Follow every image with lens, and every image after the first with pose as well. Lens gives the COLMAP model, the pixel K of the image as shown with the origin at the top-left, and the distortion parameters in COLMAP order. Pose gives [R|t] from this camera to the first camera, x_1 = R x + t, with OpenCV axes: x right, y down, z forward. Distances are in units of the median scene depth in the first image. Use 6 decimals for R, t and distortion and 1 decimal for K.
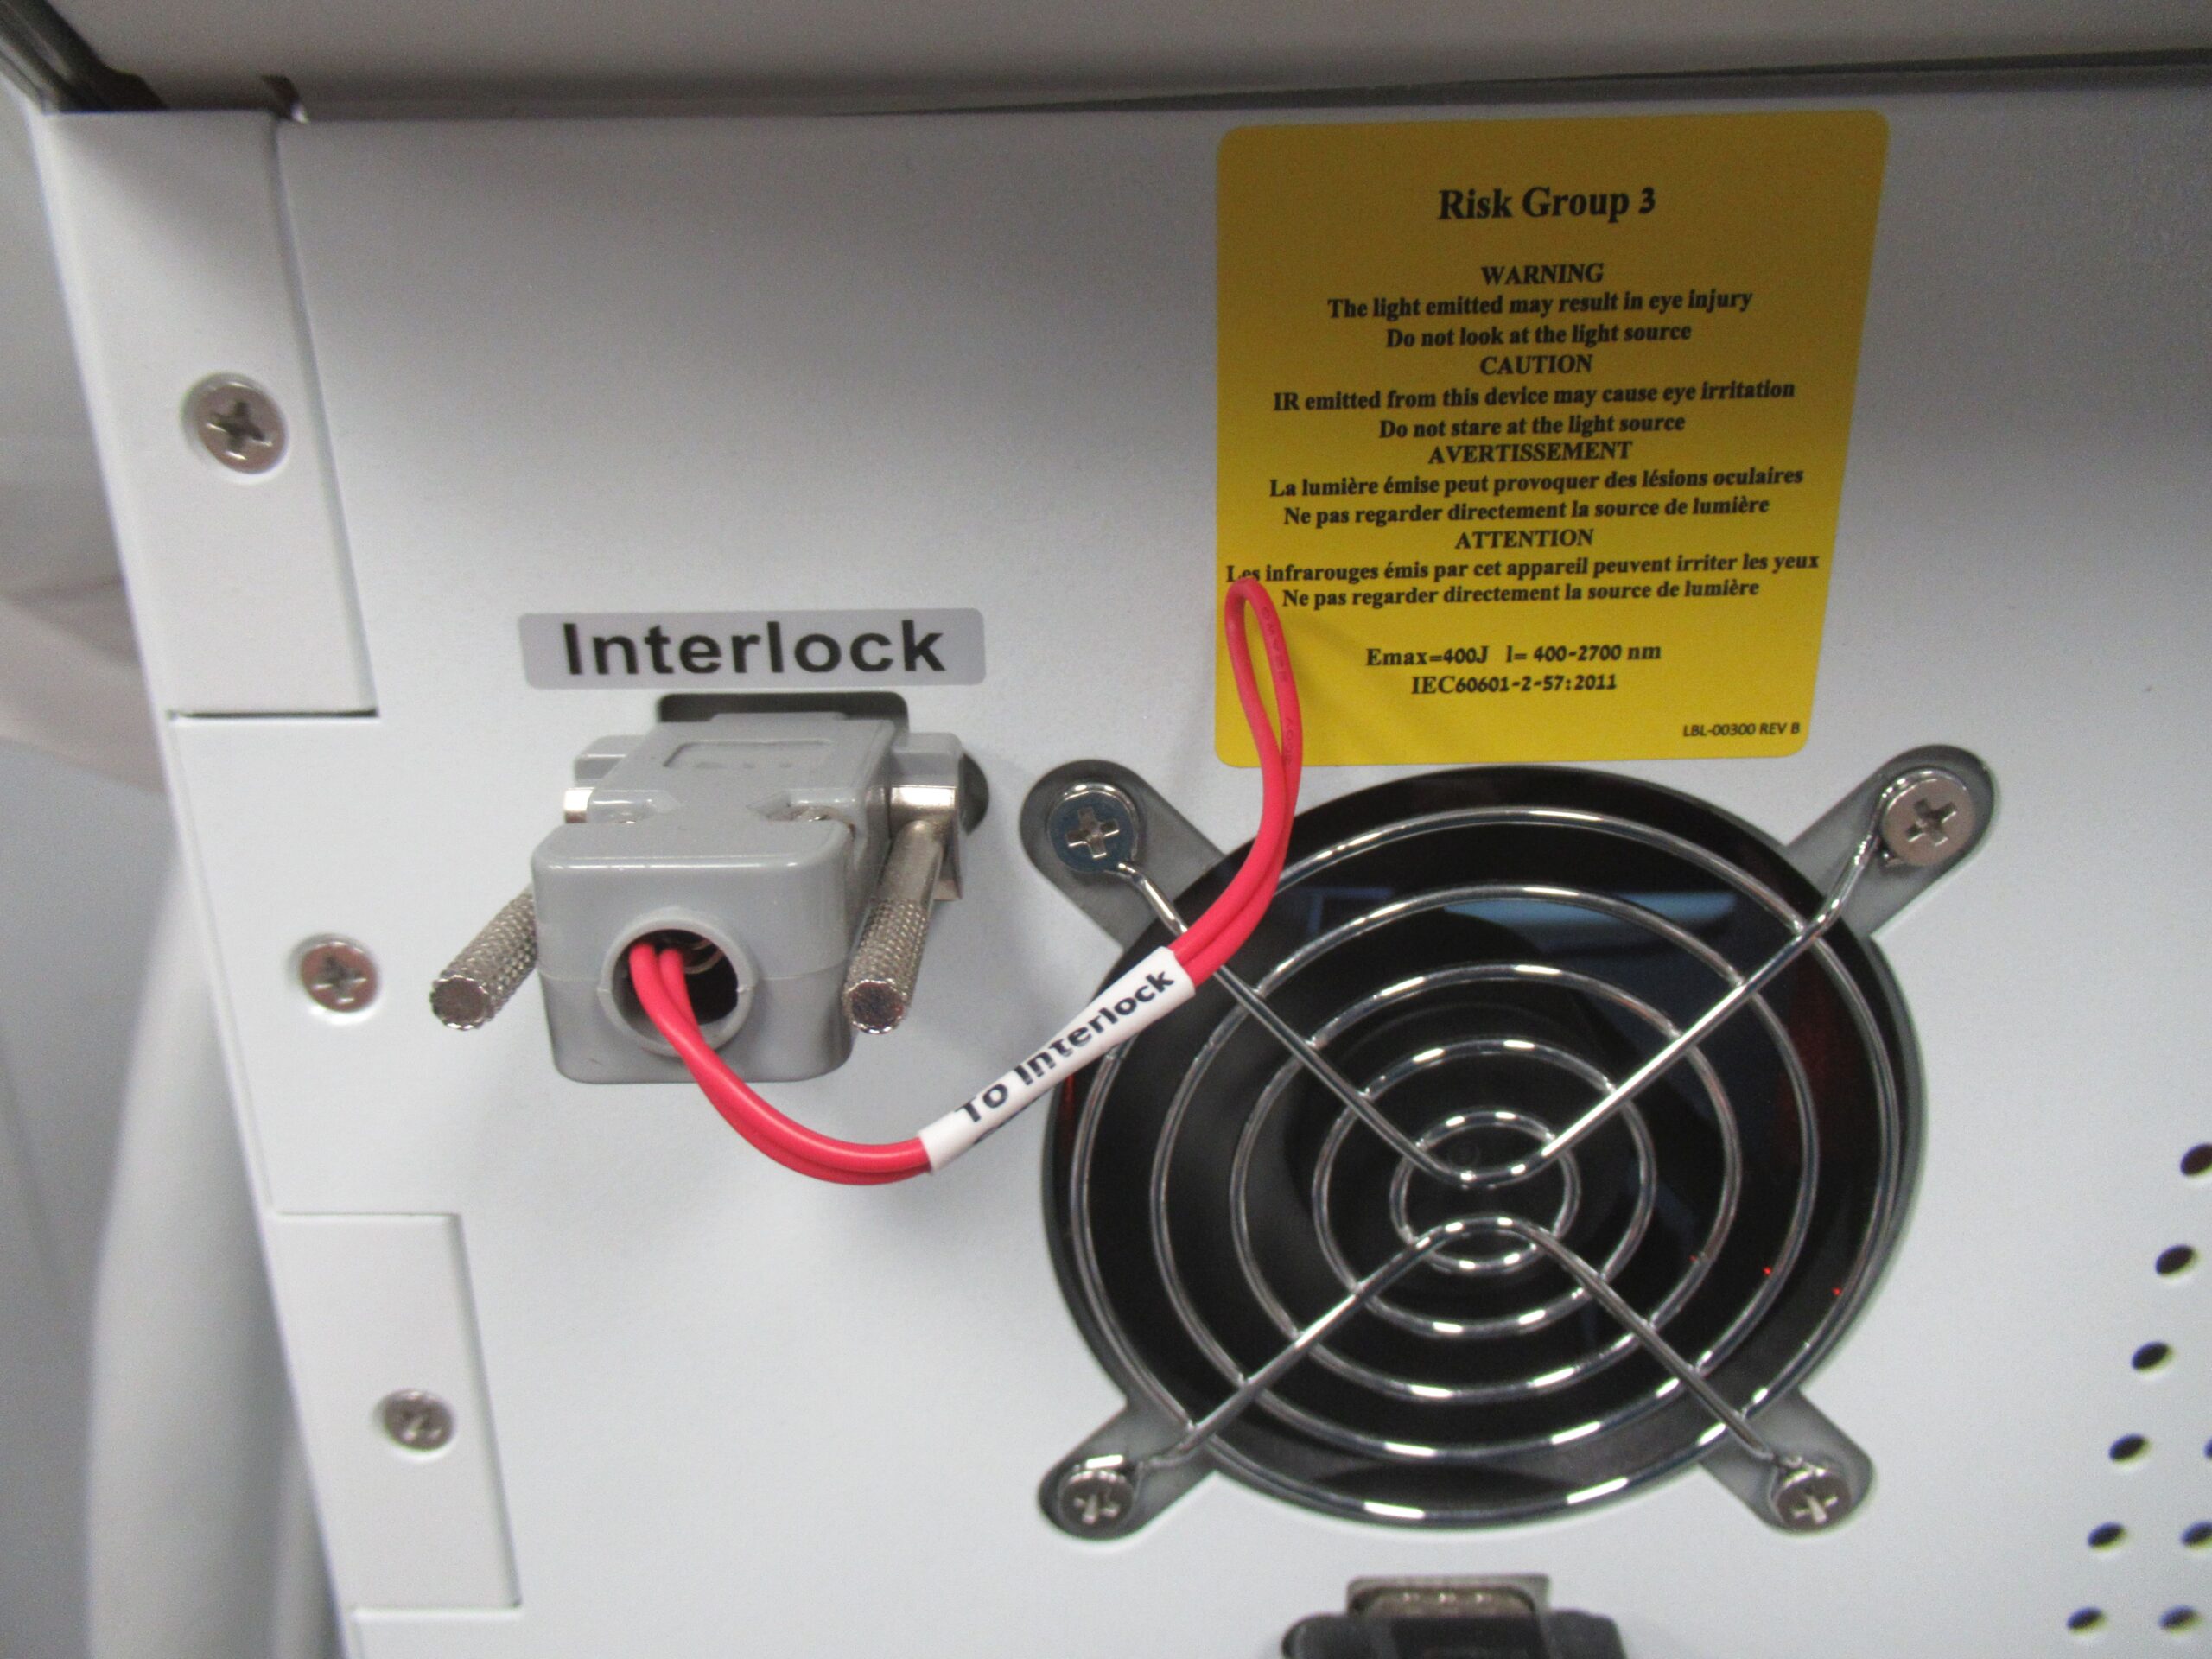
lens RADIAL K [[1623.9, 0, 1106.0], [0, 1623.9, 829.5], [0, 0, 1]] dist [-0.005293, -0.000358]
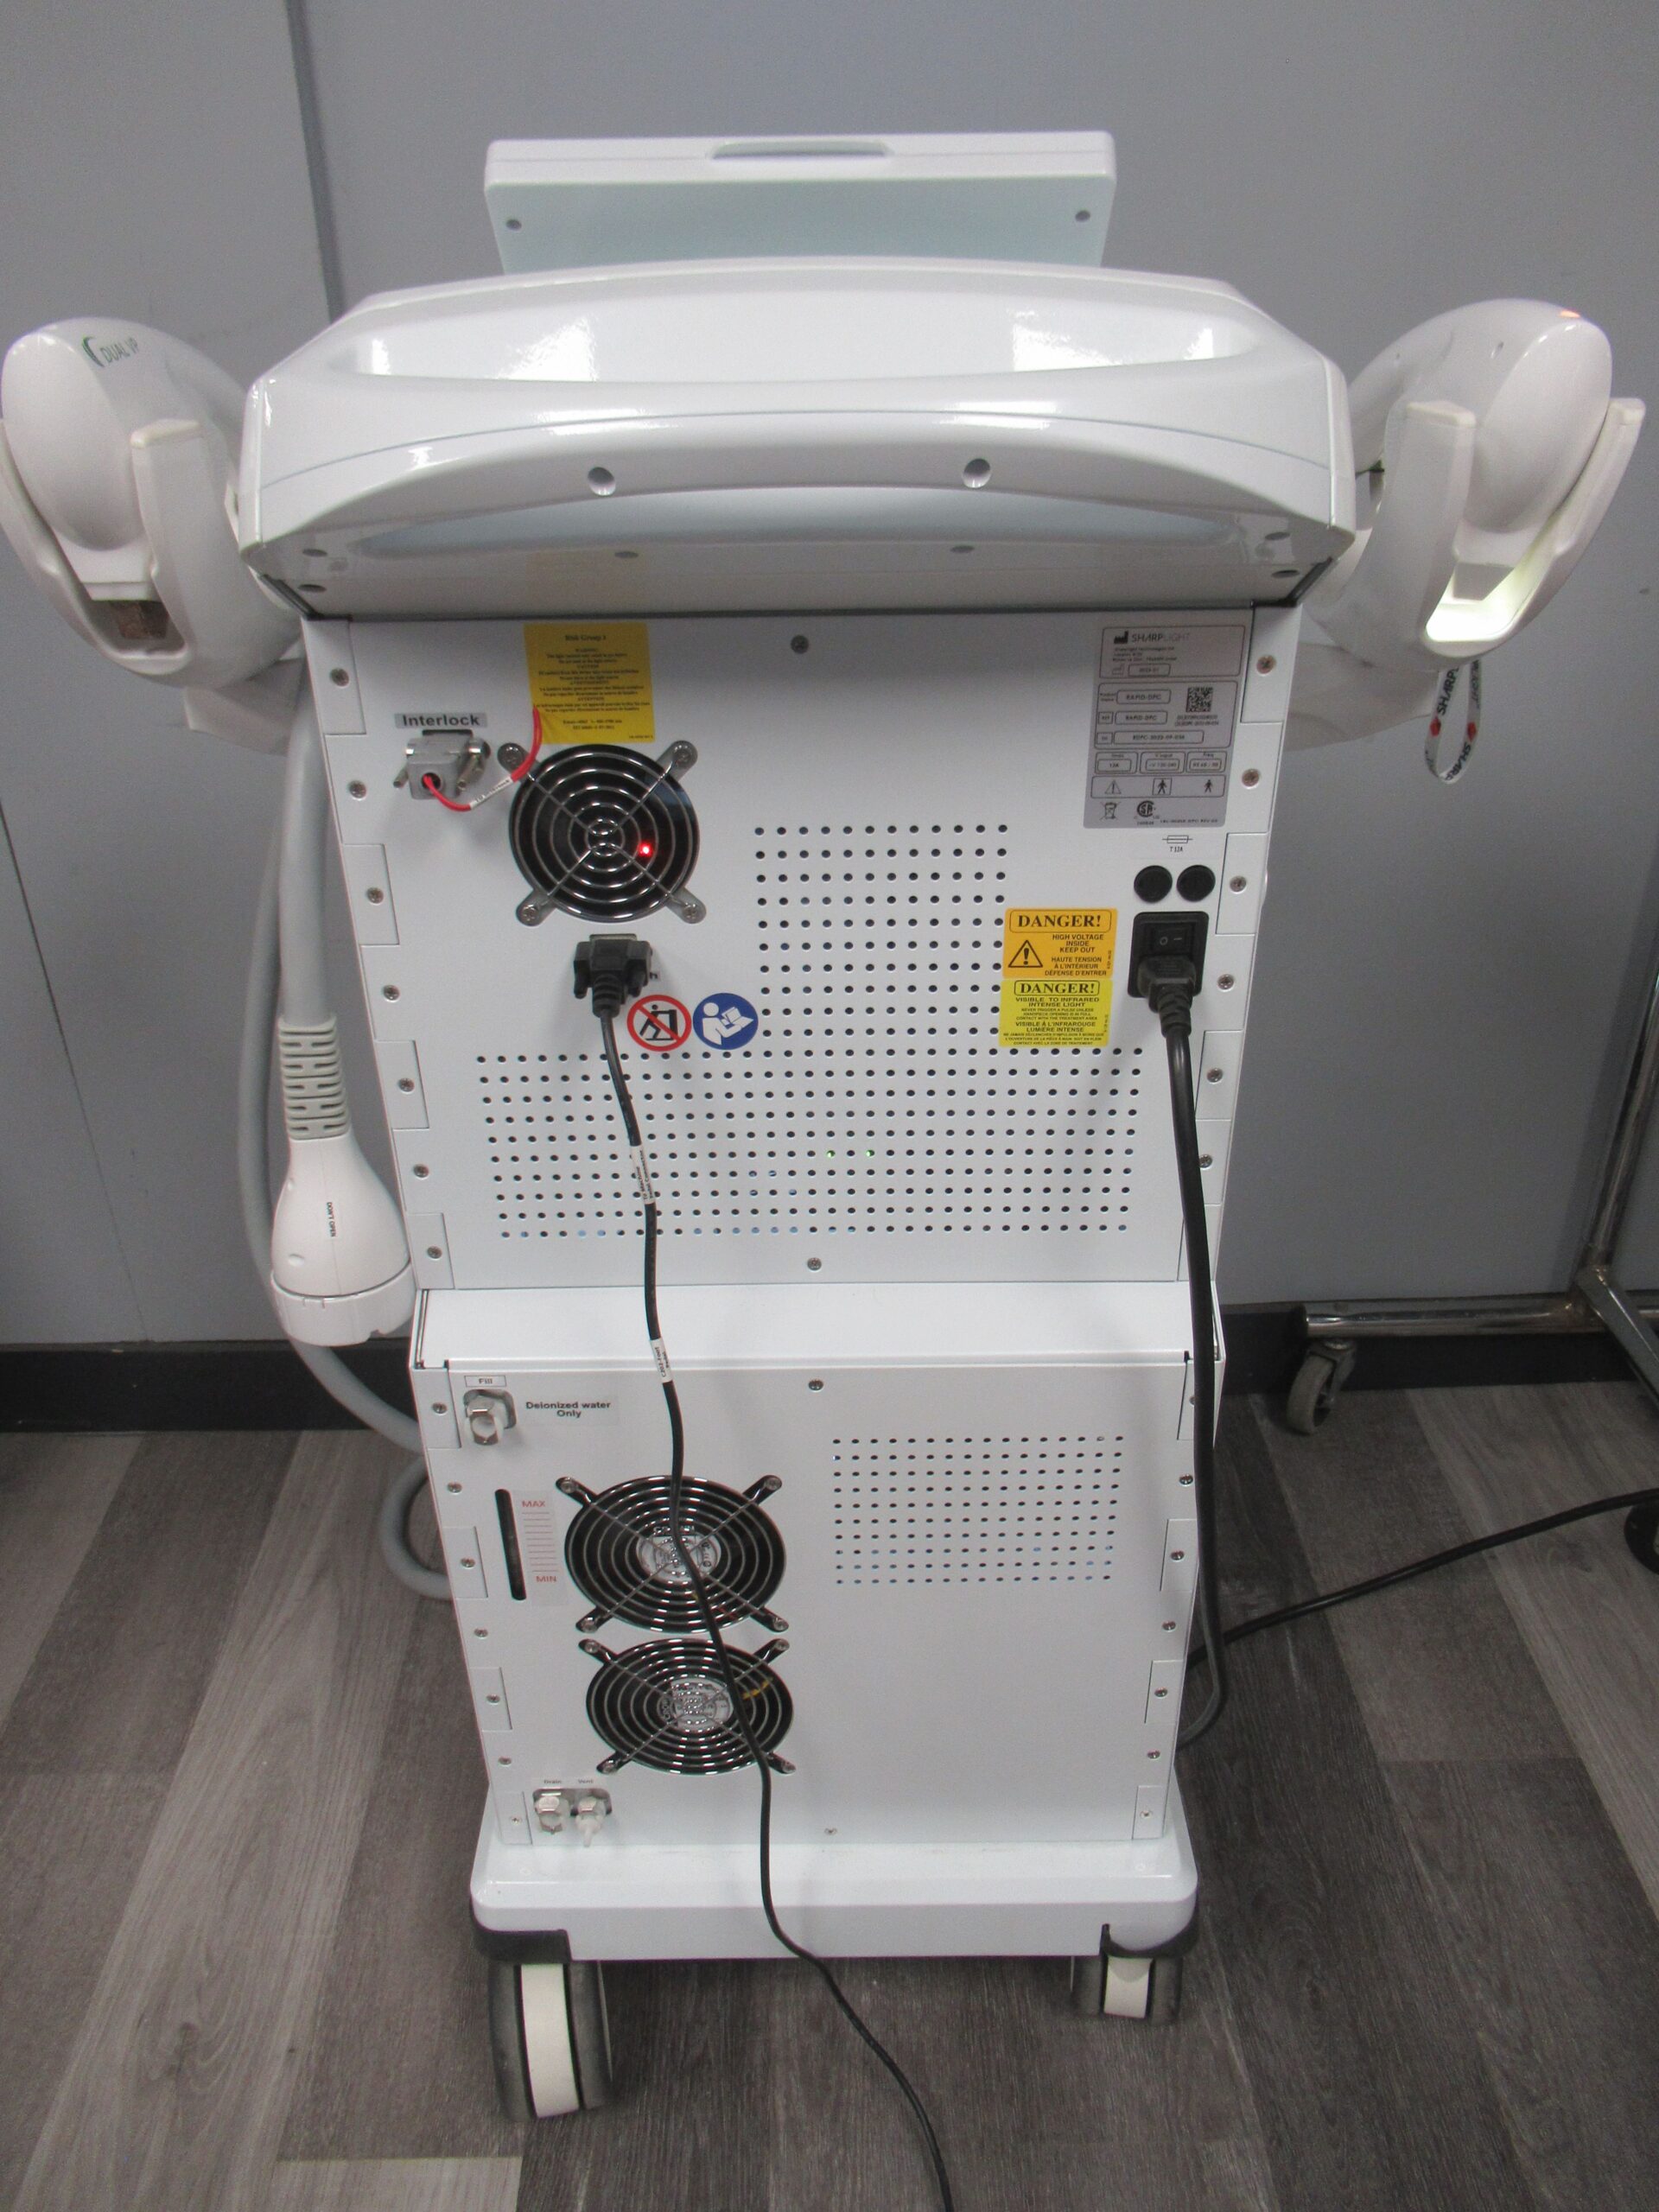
lens RADIAL K [[1678.4, 0, 829.5], [0, 1678.4, 1106.0], [0, 0, 1]] dist [0.001454, 0.015606]
pose [[0.999981, 0.000627, 0.006120, 0.968051], [-0.001853, 0.979293, 0.202442, 0.004414], [-0.005866, -0.202449, 0.979275, -4.398445]]
